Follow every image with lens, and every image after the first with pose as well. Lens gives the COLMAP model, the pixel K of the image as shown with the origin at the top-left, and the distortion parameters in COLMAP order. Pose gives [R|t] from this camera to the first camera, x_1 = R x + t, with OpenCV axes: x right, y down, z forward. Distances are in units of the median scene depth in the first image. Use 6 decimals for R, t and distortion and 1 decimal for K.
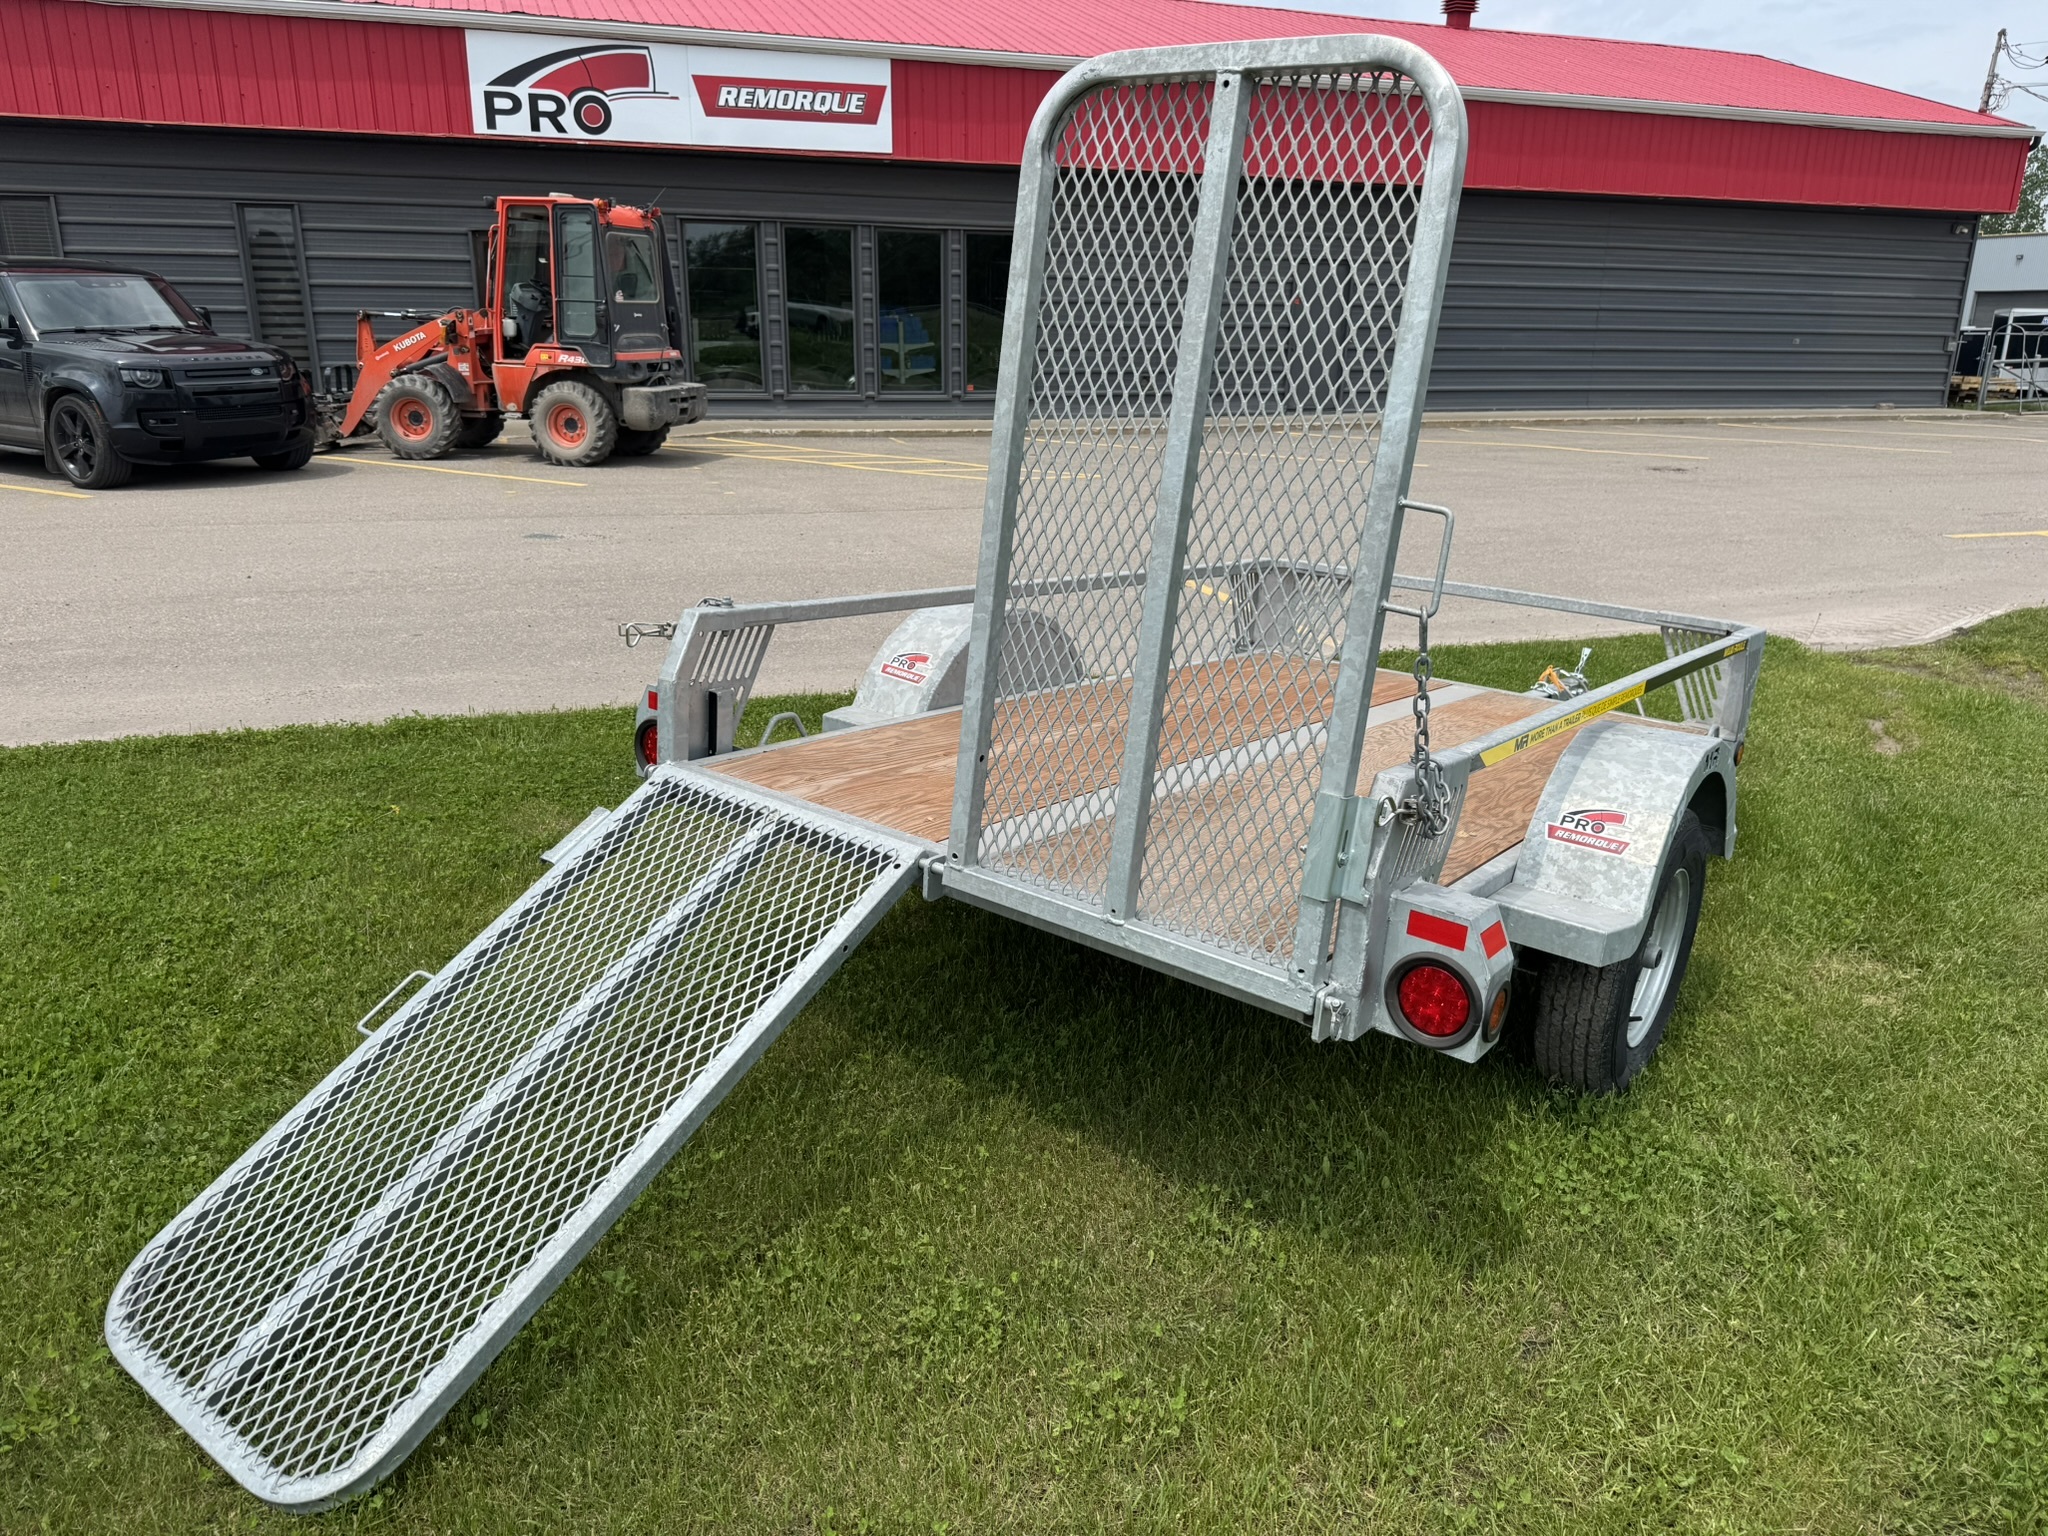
lens RADIAL K [[1453.1, 0, 1033.5], [0, 1453.1, 765.3], [0, 0, 1]] dist [0.039003, -0.040860]
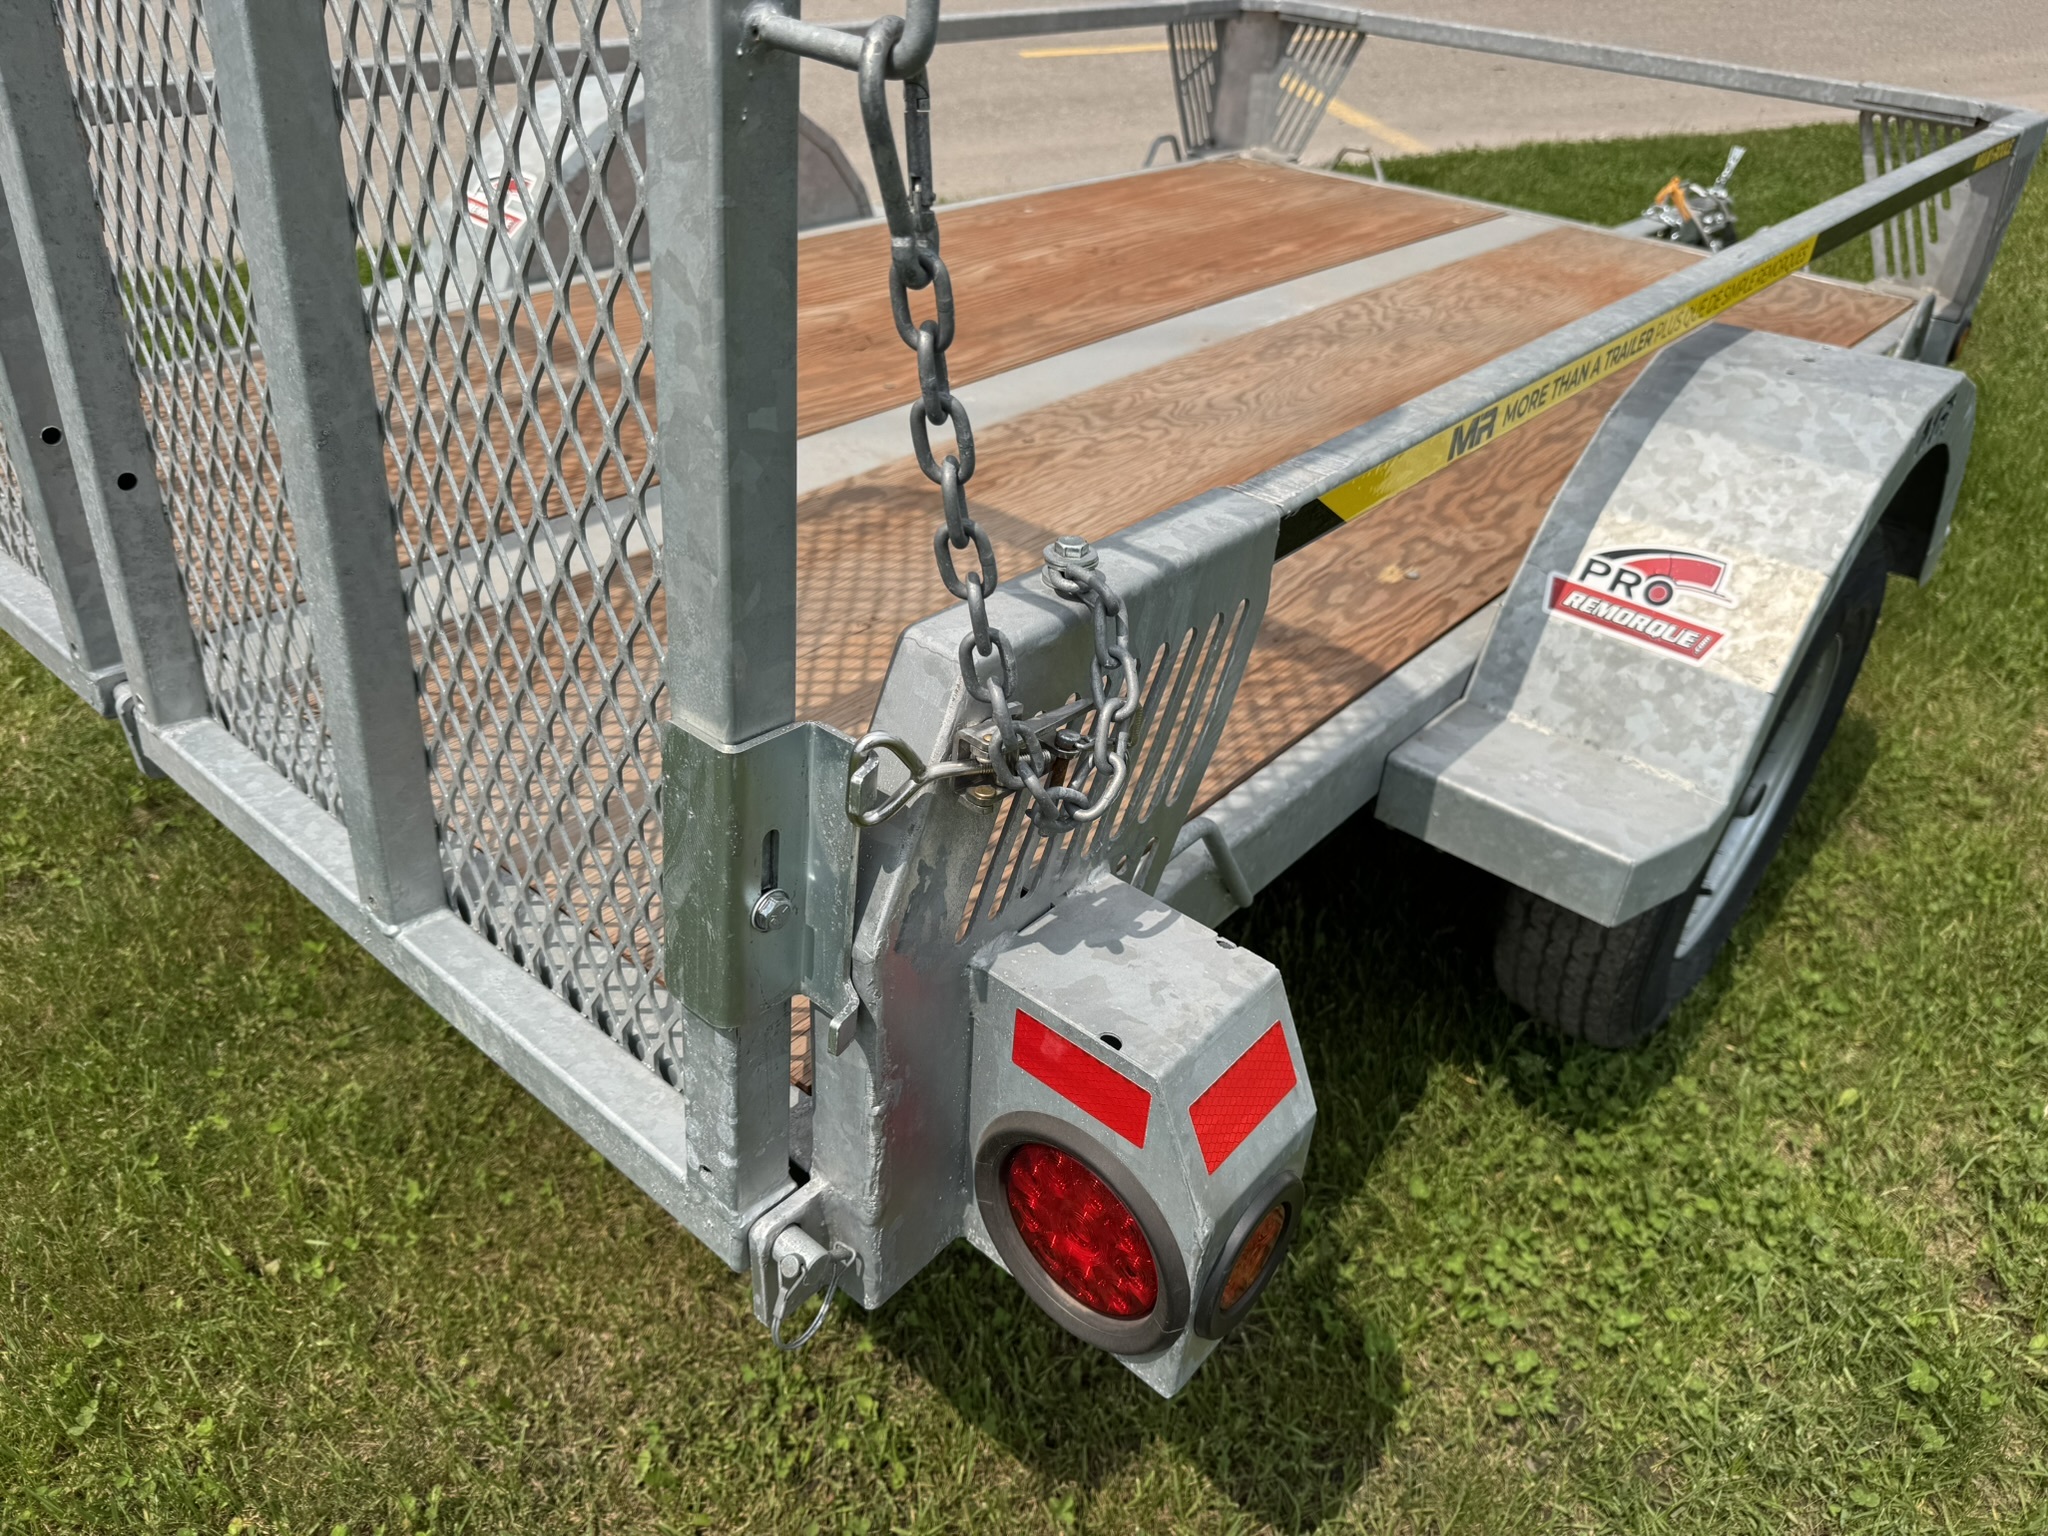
lens RADIAL K [[1491.4, 0, 1024.0], [0, 1491.4, 768.0], [0, 0, 1]] dist [-0.006111, -0.004045]
pose [[0.997677, 0.014625, -0.066538, 0.217895], [0.006780, 0.950523, 0.310581, -0.050673], [0.067788, -0.310310, 0.948215, 0.522215]]
